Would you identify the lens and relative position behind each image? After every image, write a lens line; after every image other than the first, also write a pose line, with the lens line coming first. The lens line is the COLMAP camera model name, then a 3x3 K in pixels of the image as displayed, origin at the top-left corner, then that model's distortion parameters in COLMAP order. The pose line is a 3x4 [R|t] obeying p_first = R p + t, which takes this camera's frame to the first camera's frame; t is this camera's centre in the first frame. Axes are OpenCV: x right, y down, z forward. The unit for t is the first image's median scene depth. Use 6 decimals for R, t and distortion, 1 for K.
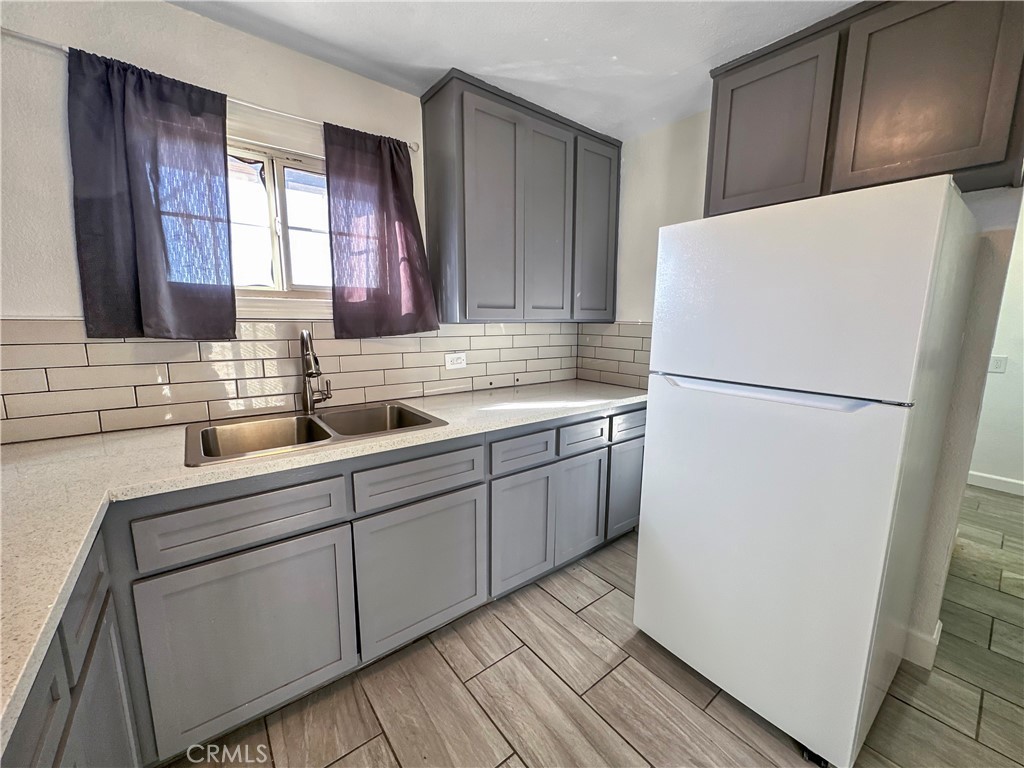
lens RADIAL K [[408.8, 0, 512.0], [0, 408.8, 384.0], [0, 0, 1]] dist [-0.002671, 0.000680]
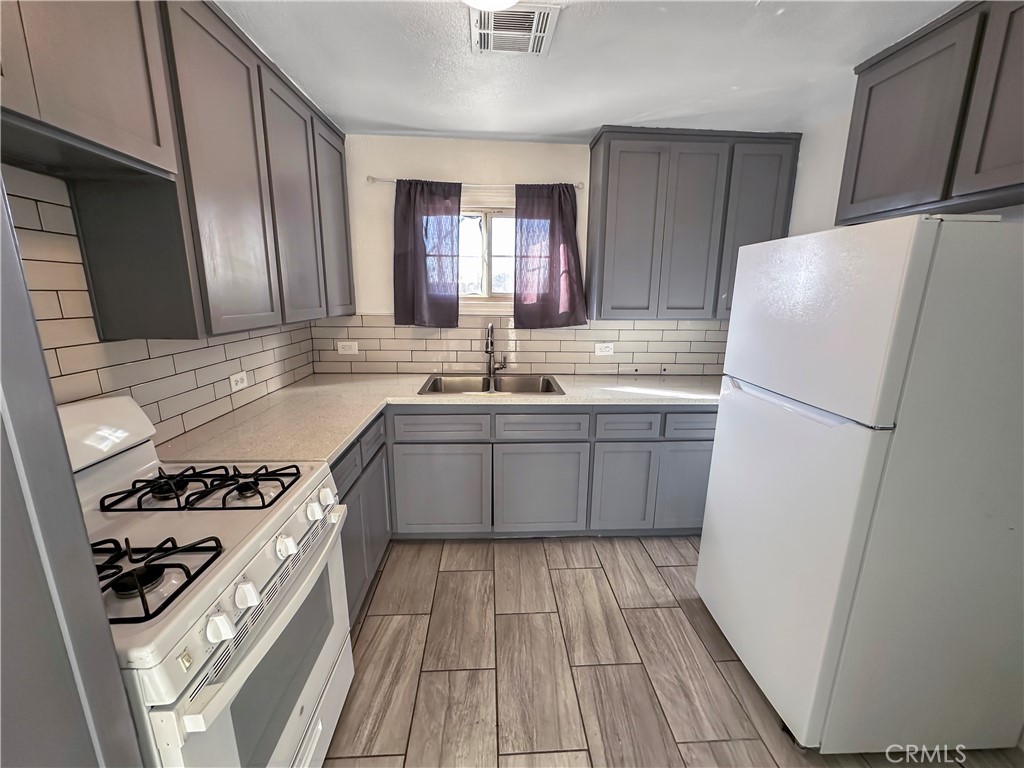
lens RADIAL K [[408.8, 0, 512.0], [0, 408.8, 384.0], [0, 0, 1]] dist [-0.002671, 0.000680]
pose [[0.817896, 0.125807, -0.561444, 0.447503], [-0.095651, 0.991954, 0.082932, -0.035457], [0.567360, -0.014127, 0.823349, -0.244816]]
